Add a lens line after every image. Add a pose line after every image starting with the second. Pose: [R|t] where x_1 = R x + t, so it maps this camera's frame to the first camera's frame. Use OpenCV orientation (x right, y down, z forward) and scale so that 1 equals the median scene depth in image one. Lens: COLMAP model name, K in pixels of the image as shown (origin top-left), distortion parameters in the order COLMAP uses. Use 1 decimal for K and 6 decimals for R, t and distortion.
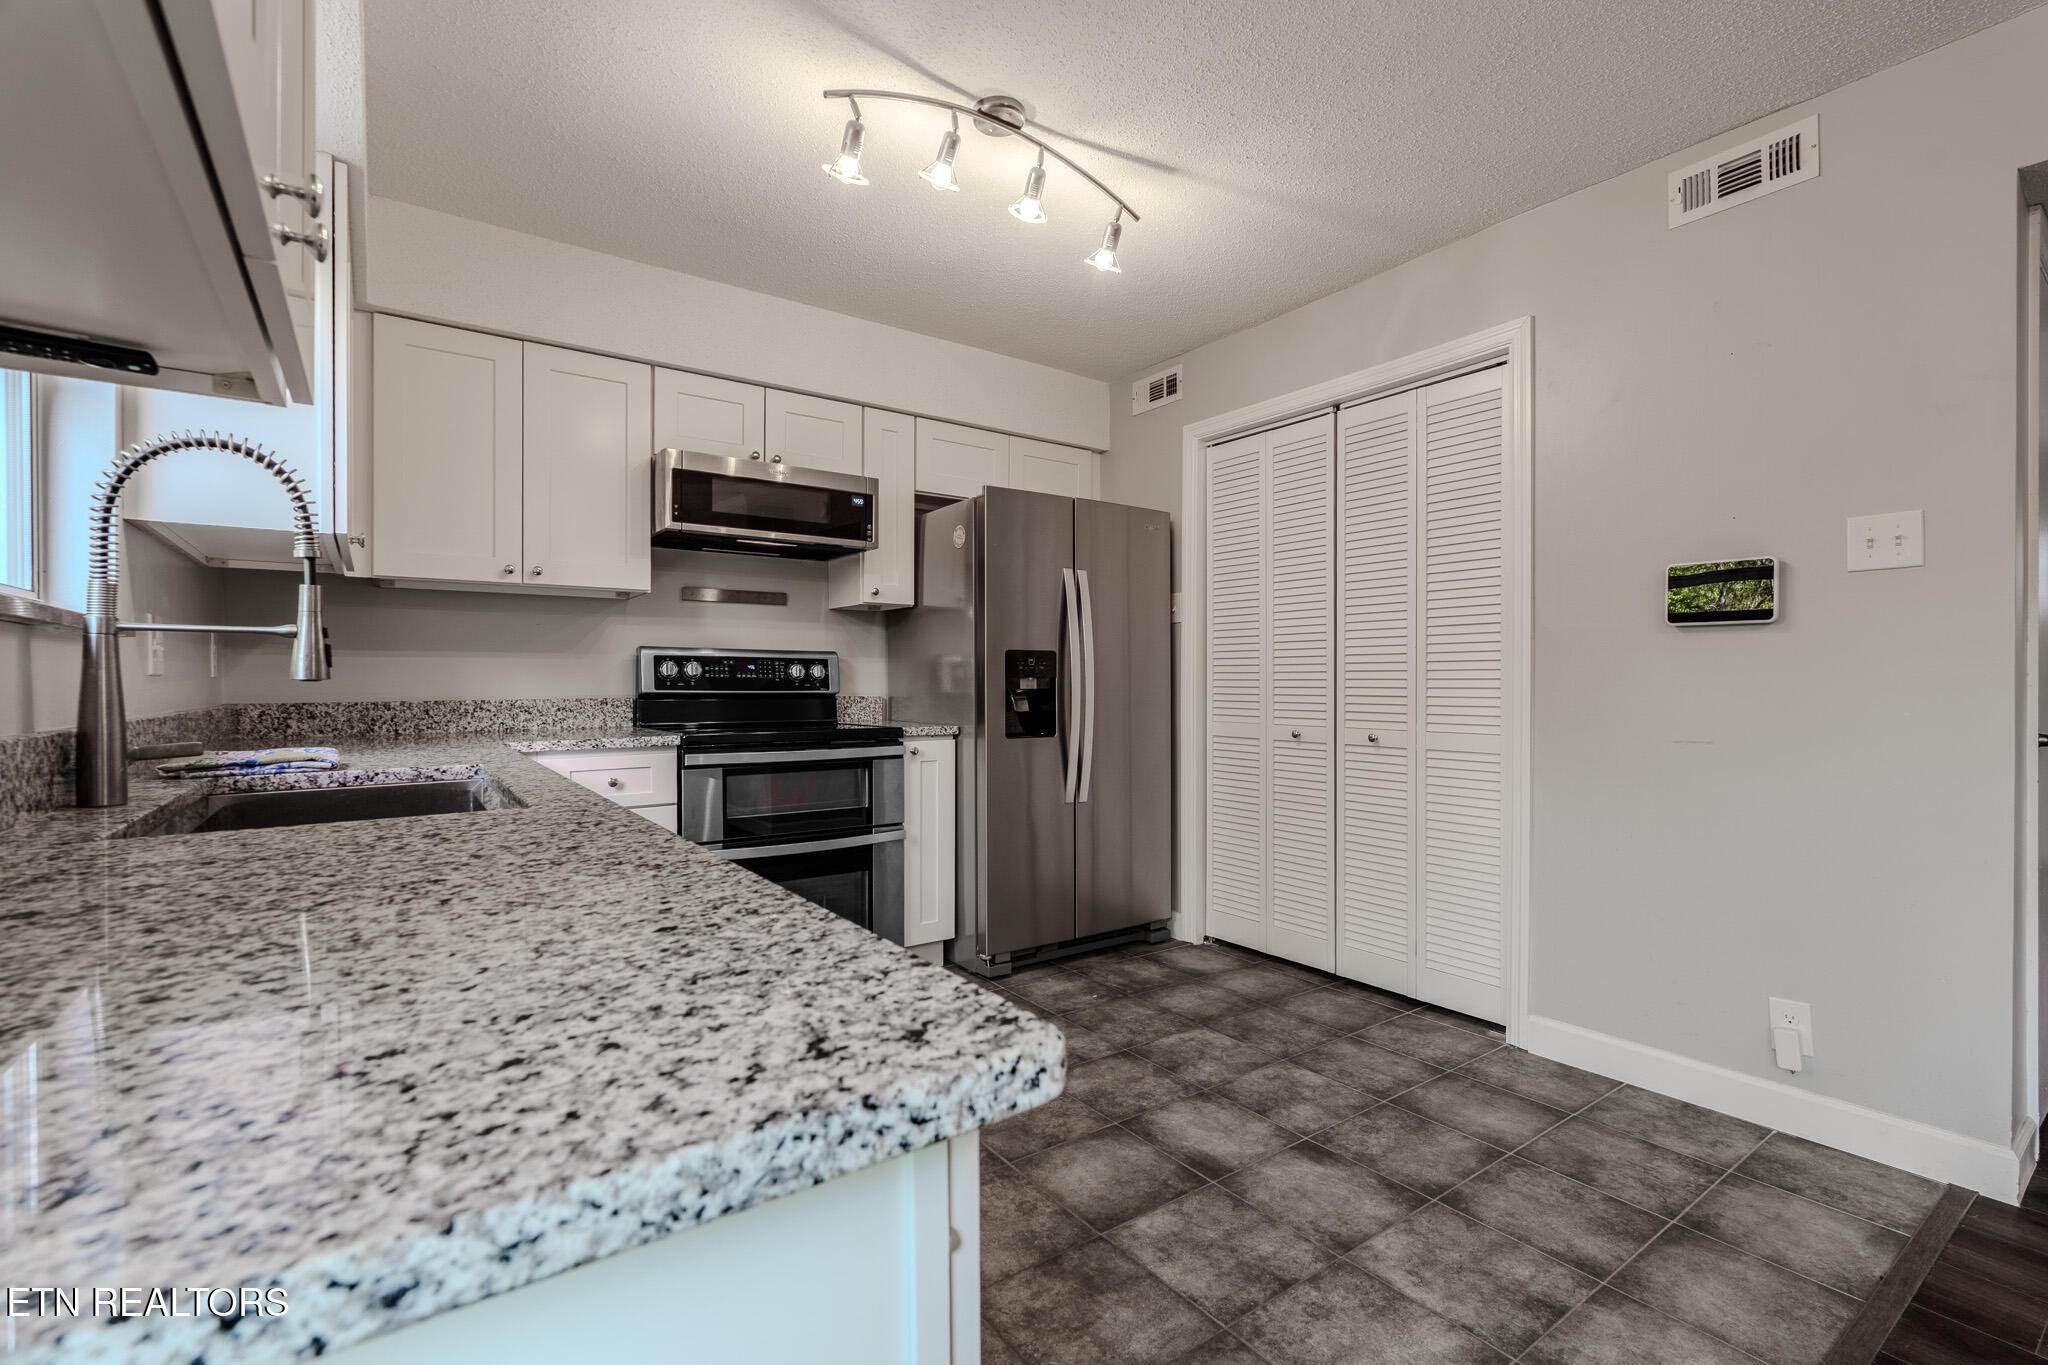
lens RADIAL K [[903.0, 0, 1027.8], [0, 903.0, 675.1], [0, 0, 1]] dist [-0.001608, -0.000252]
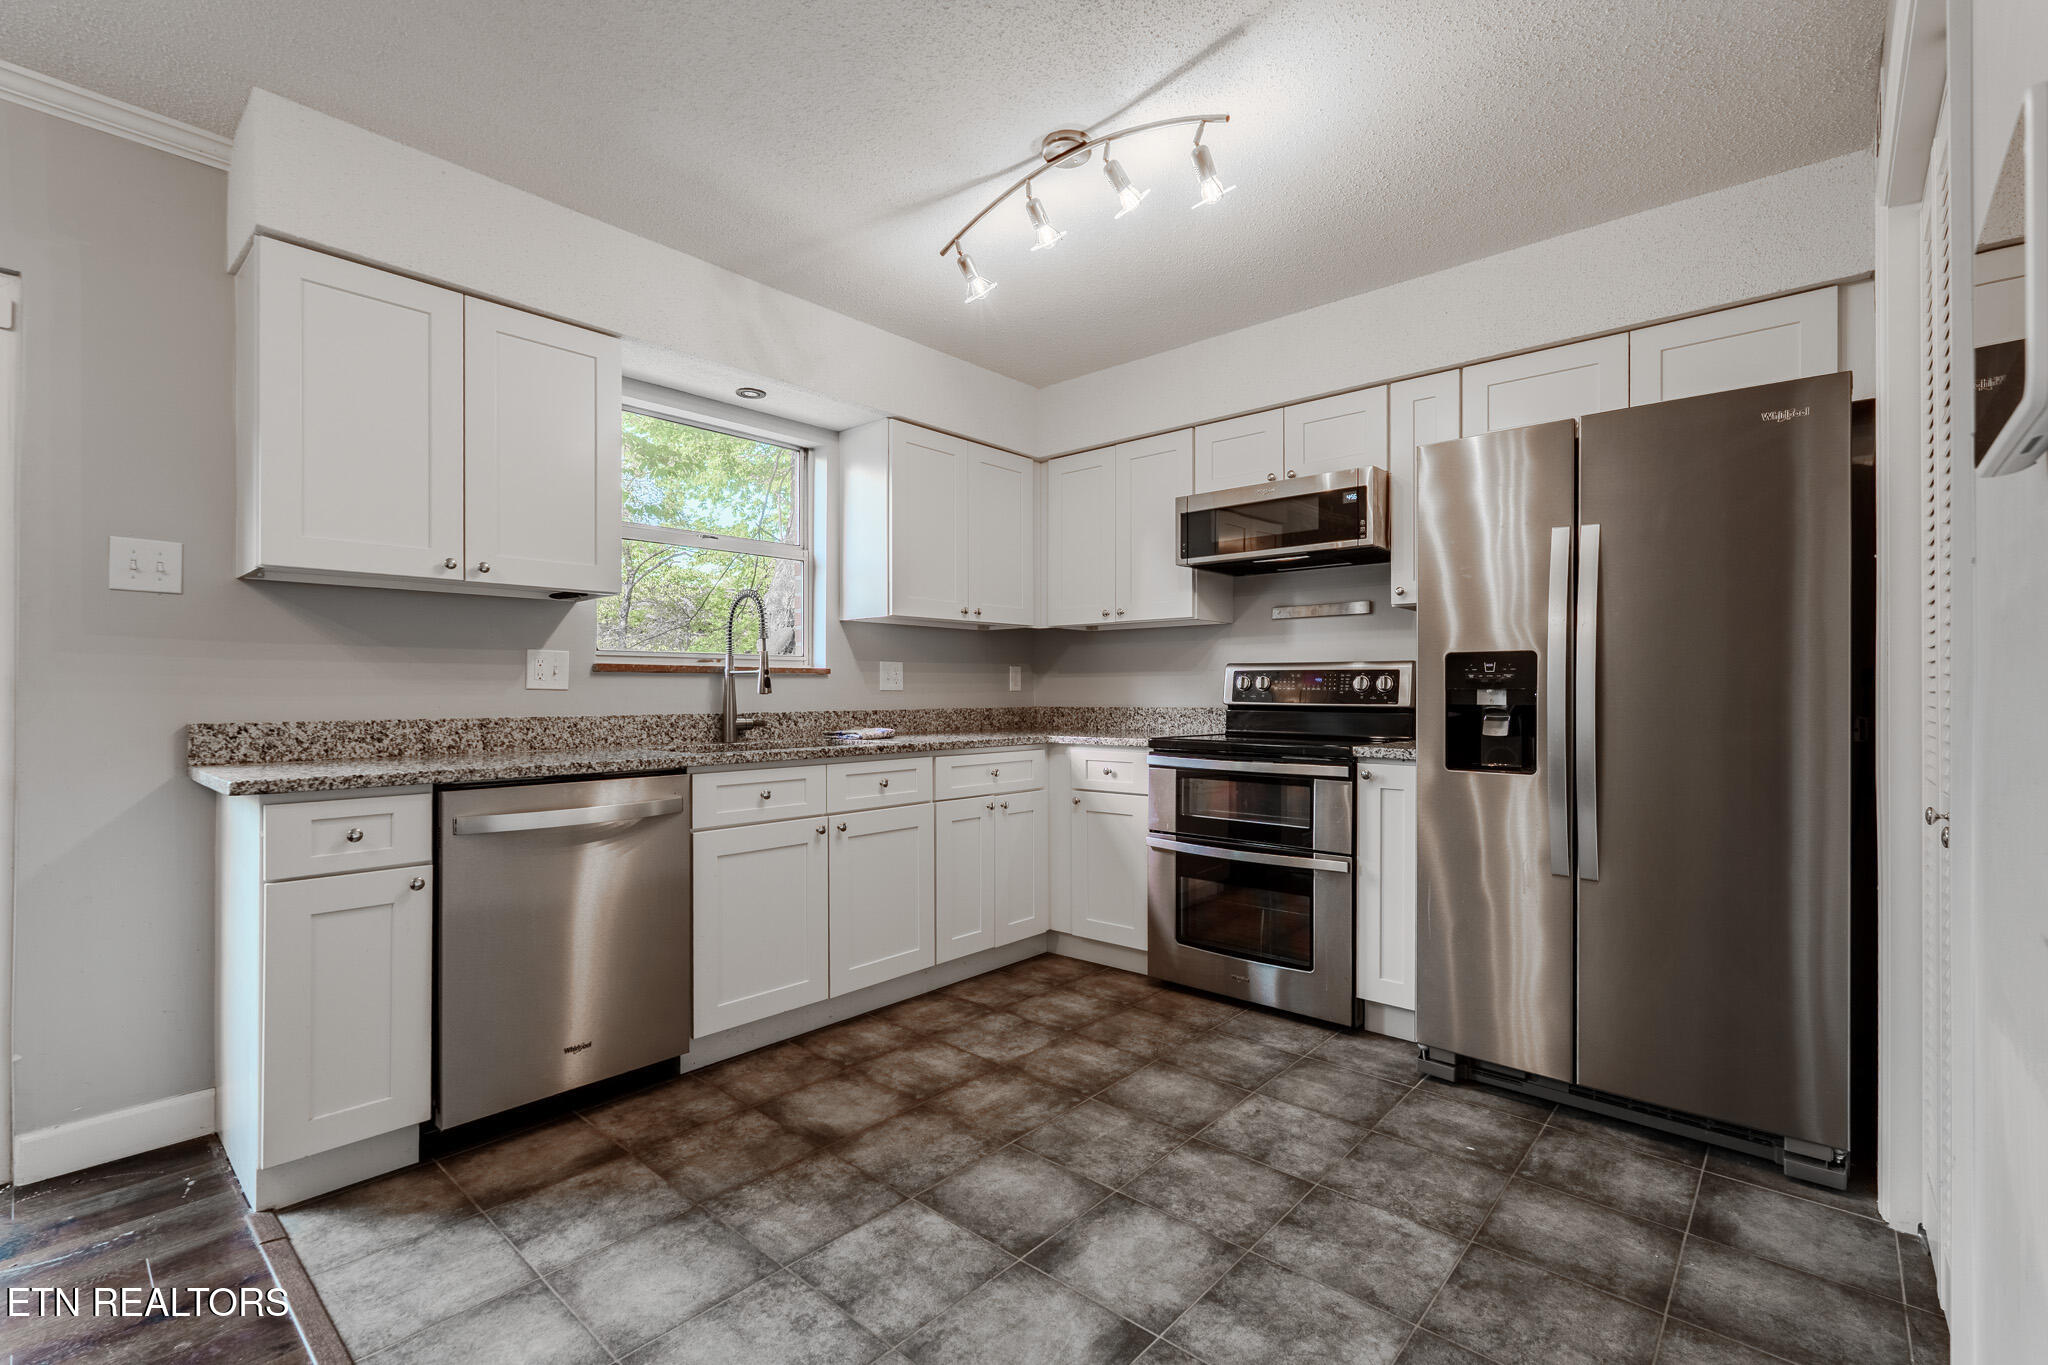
lens RADIAL K [[908.9, 0, 1024.0], [0, 908.9, 682.5], [0, 0, 1]] dist [0.000319, 0.000019]
pose [[0.214721, -0.008988, -0.976634, 0.691777], [0.007321, 0.999944, -0.007593, -0.000641], [0.976648, -0.005520, 0.214775, 0.517849]]
